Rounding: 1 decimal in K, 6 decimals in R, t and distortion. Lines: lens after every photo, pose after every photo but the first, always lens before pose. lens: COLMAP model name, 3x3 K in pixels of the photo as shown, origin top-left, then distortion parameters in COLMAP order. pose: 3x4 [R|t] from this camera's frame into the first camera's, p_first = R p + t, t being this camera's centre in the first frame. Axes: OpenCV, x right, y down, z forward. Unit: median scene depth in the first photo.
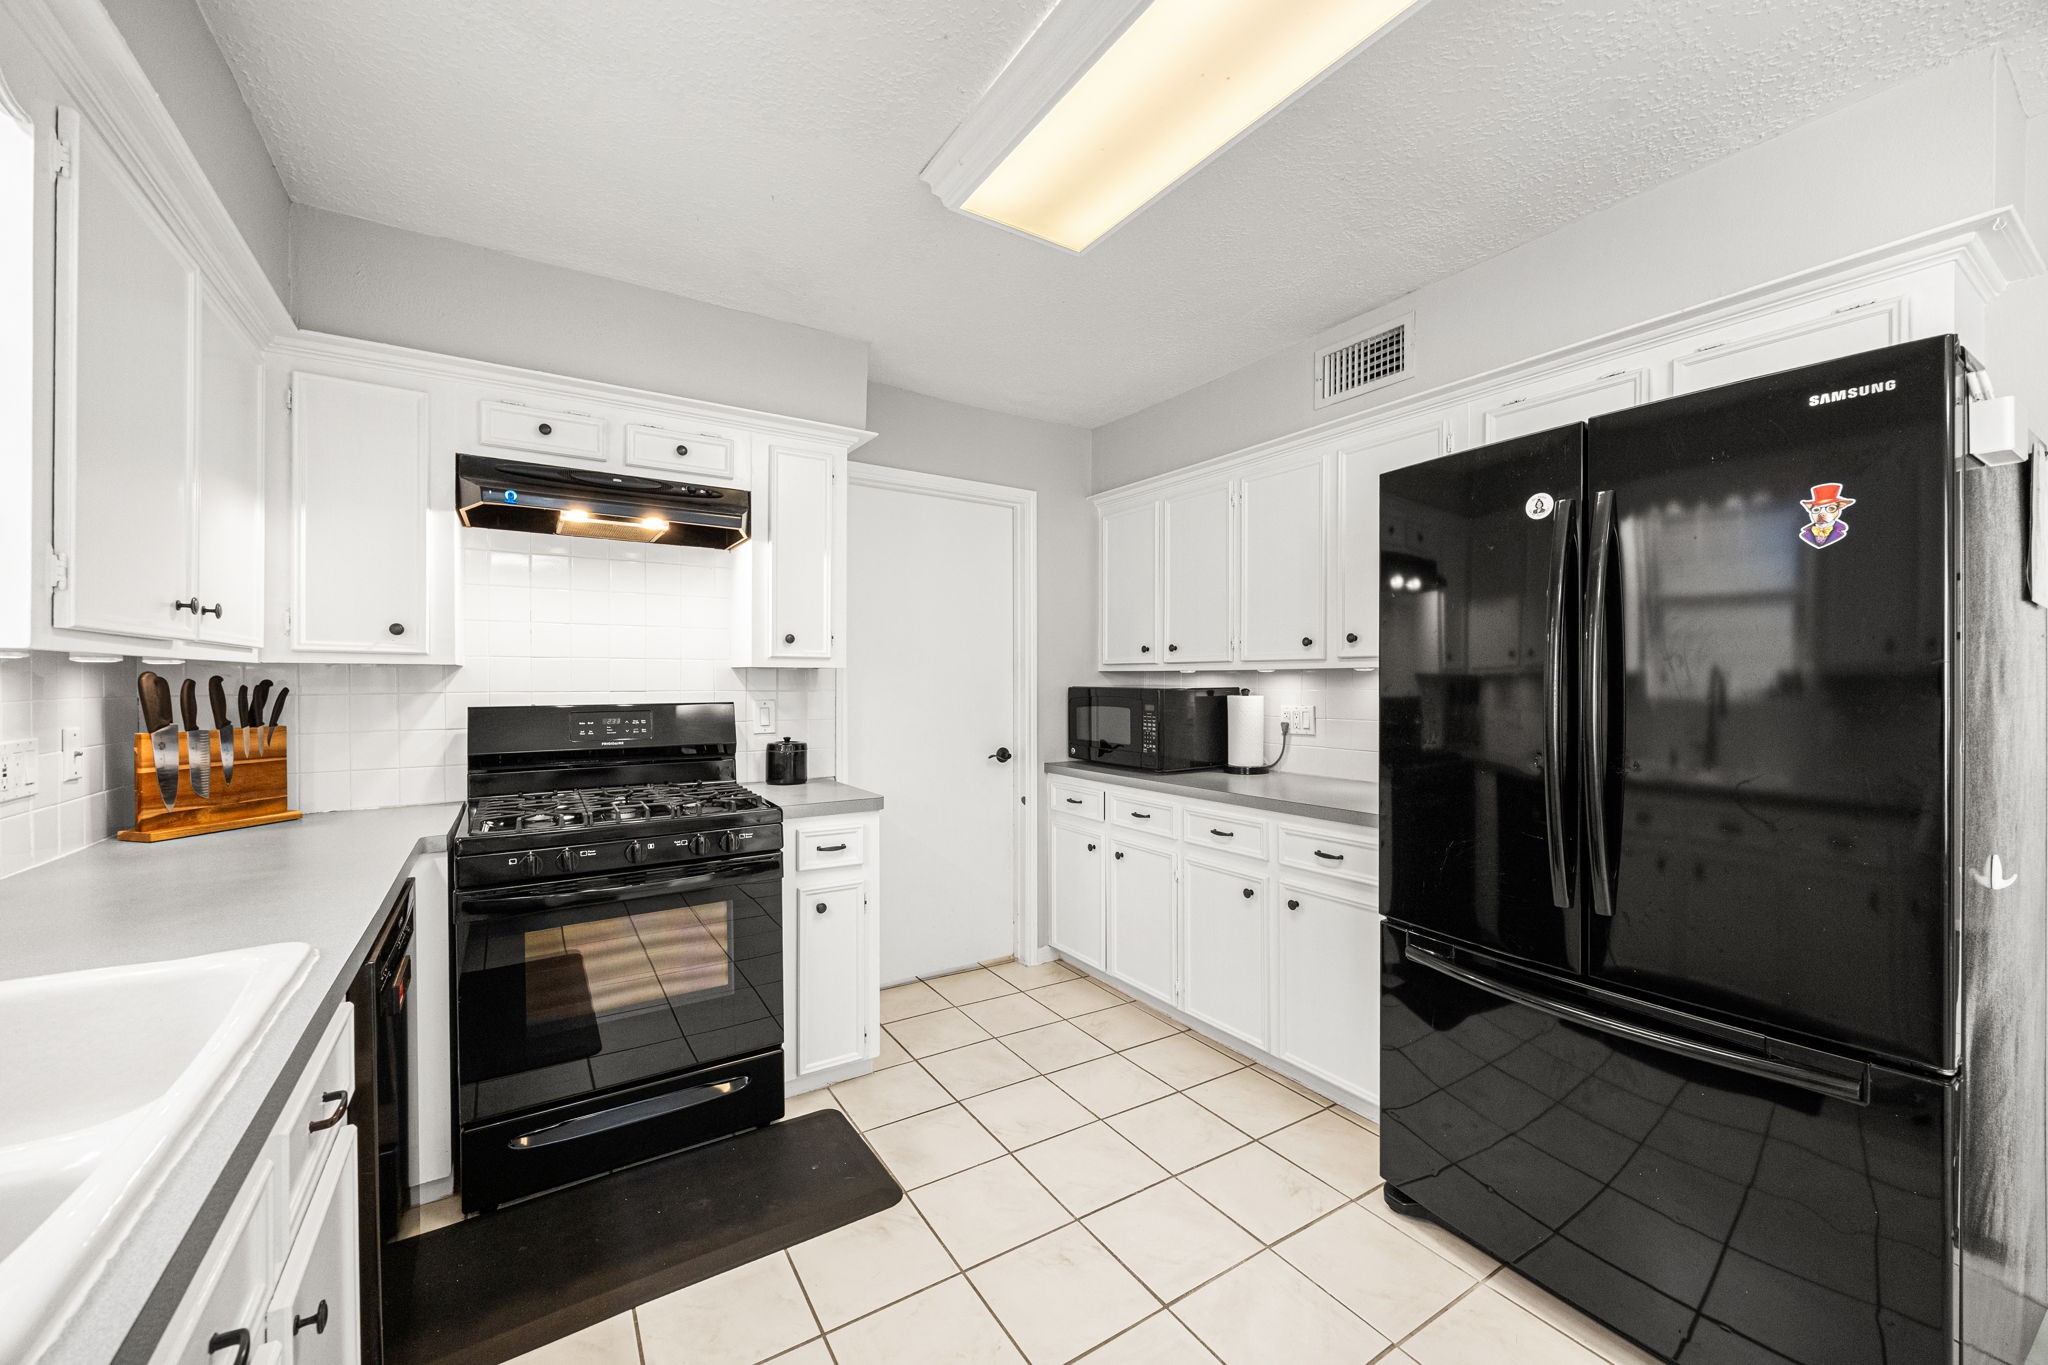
lens RADIAL K [[796.6, 0, 1028.6], [0, 796.6, 687.1], [0, 0, 1]] dist [-0.001827, -0.000020]
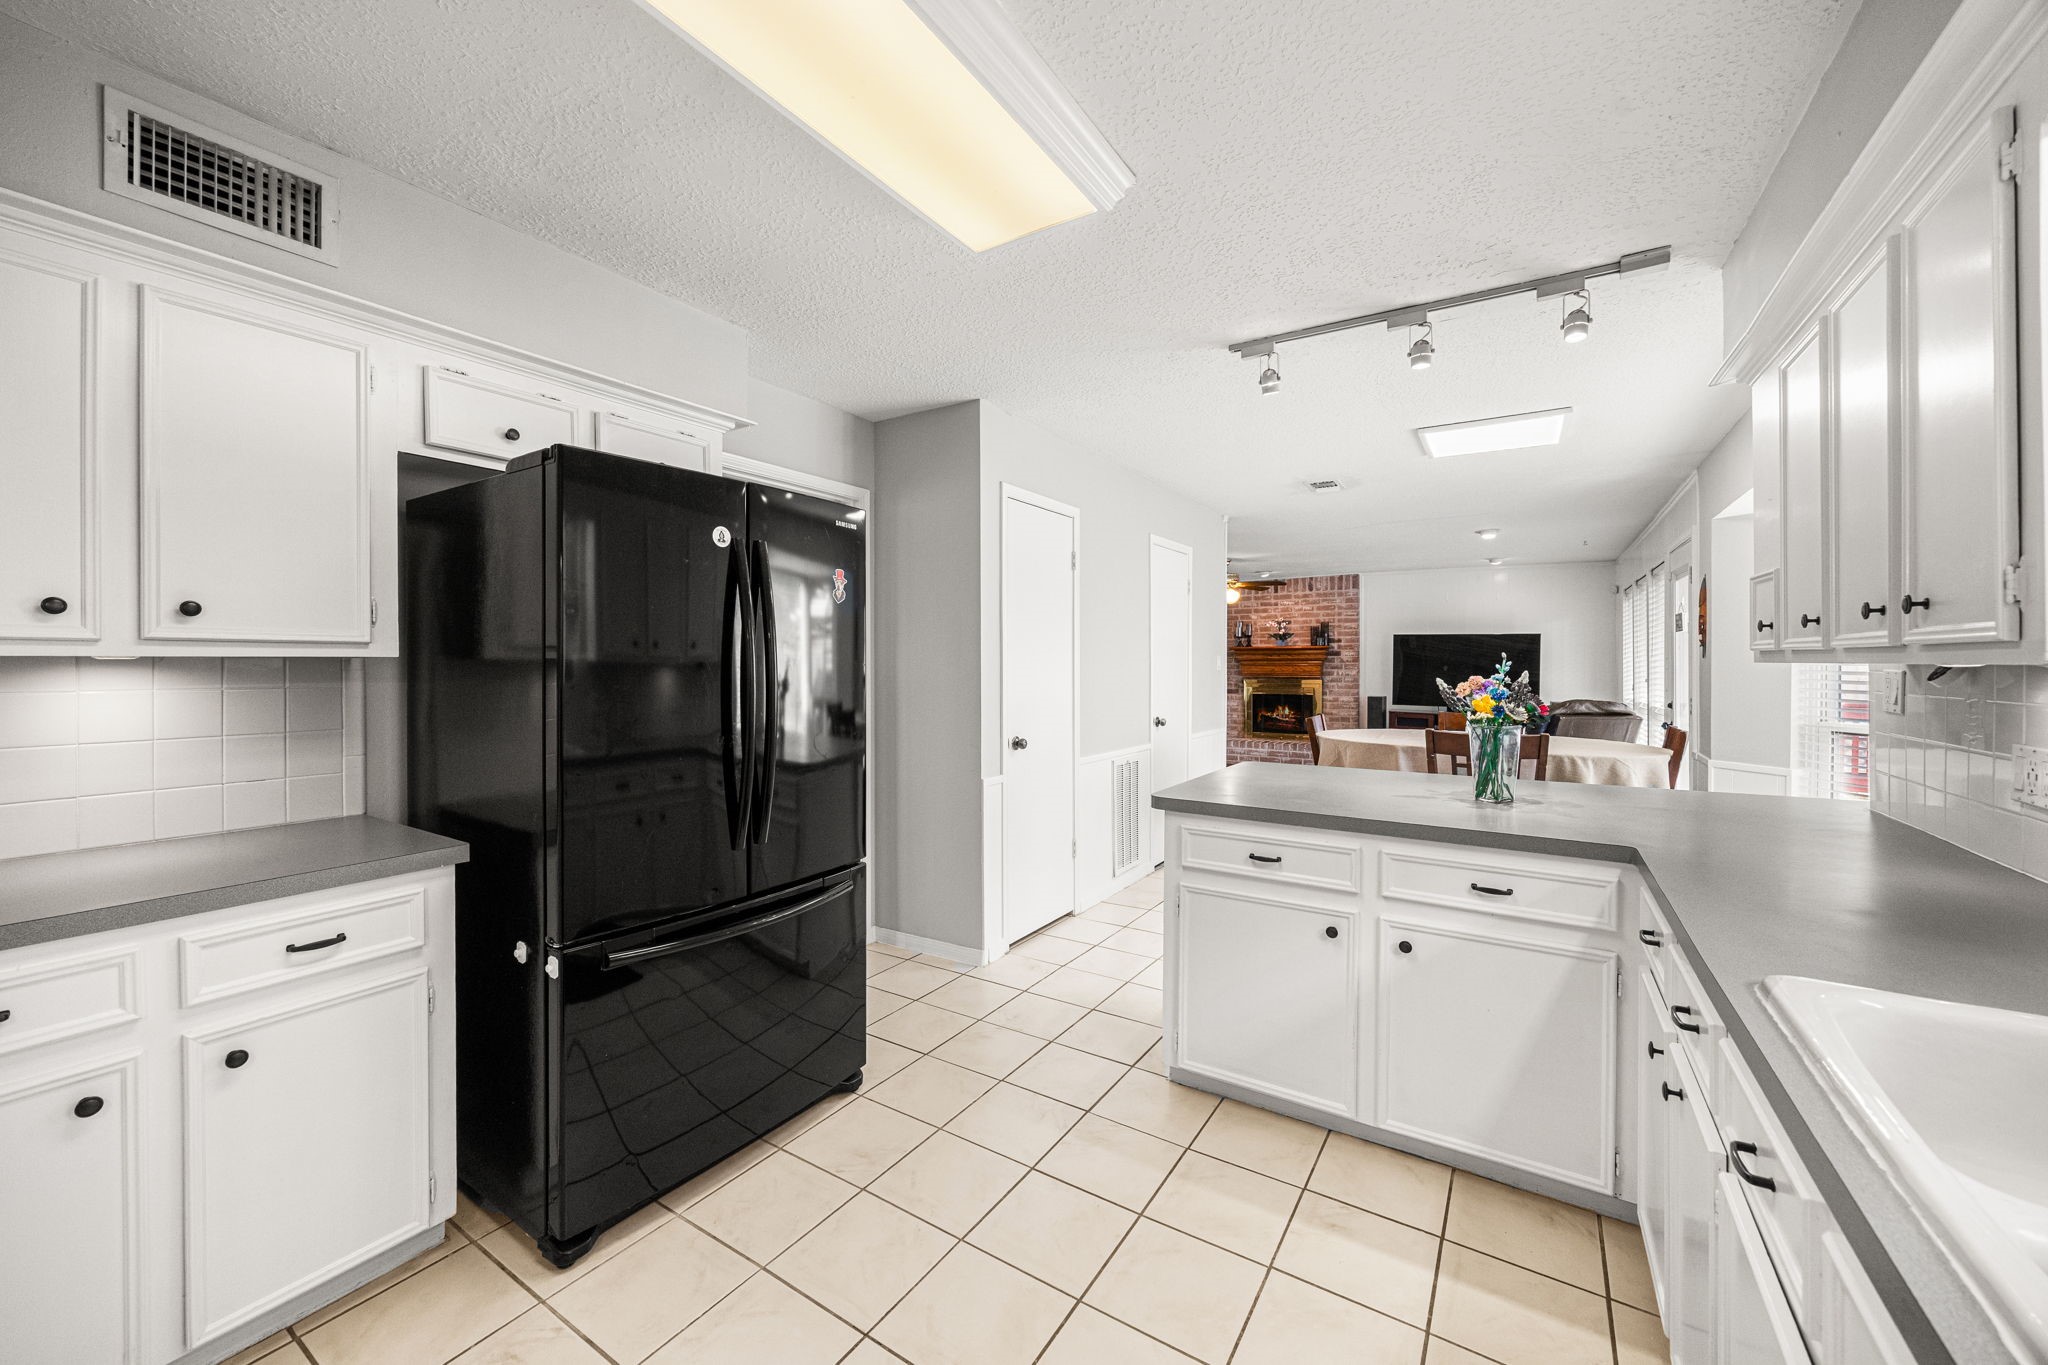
lens RADIAL K [[796.6, 0, 1024.1], [0, 796.6, 671.9], [0, 0, 1]] dist [-0.001827, -0.000020]
pose [[-0.415023, -0.013675, 0.909708, -0.699901], [0.003279, 0.999858, 0.016527, -0.035587], [-0.909805, 0.009842, -0.414919, 1.108408]]
